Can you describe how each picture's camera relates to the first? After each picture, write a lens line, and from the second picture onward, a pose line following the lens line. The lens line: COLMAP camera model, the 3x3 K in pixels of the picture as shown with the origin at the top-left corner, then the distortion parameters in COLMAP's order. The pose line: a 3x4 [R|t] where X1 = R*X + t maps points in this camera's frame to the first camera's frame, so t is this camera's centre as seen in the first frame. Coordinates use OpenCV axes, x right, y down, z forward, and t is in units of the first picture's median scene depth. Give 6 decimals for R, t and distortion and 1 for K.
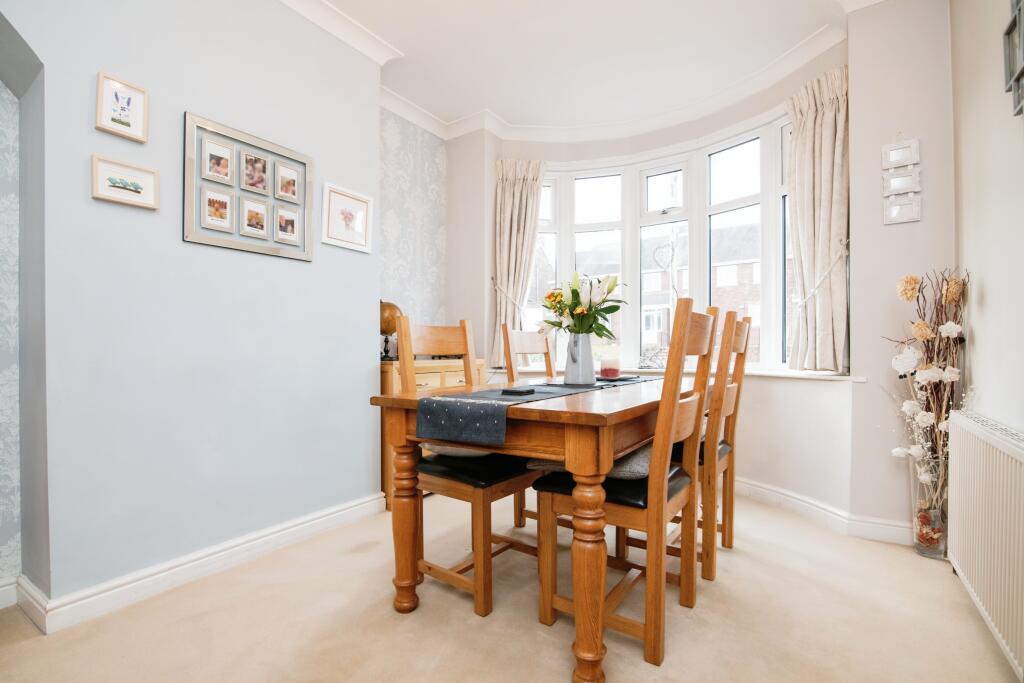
lens RADIAL K [[476.6, 0, 505.8], [0, 476.6, 357.3], [0, 0, 1]] dist [-0.015668, 0.001243]
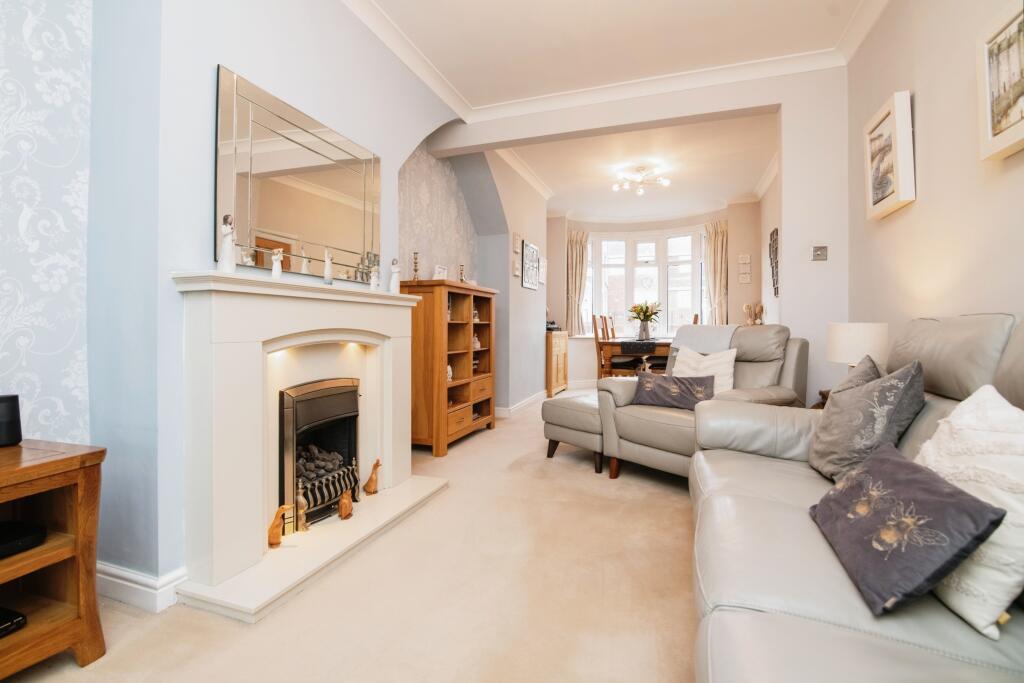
lens RADIAL K [[476.6, 0, 506.2], [0, 476.6, 328.4], [0, 0, 1]] dist [-0.015668, 0.001243]
pose [[0.970990, 0.007944, 0.238990, -0.958679], [-0.005745, 0.999935, -0.009897, 0.017244], [-0.239053, 0.008237, 0.970972, -1.111865]]
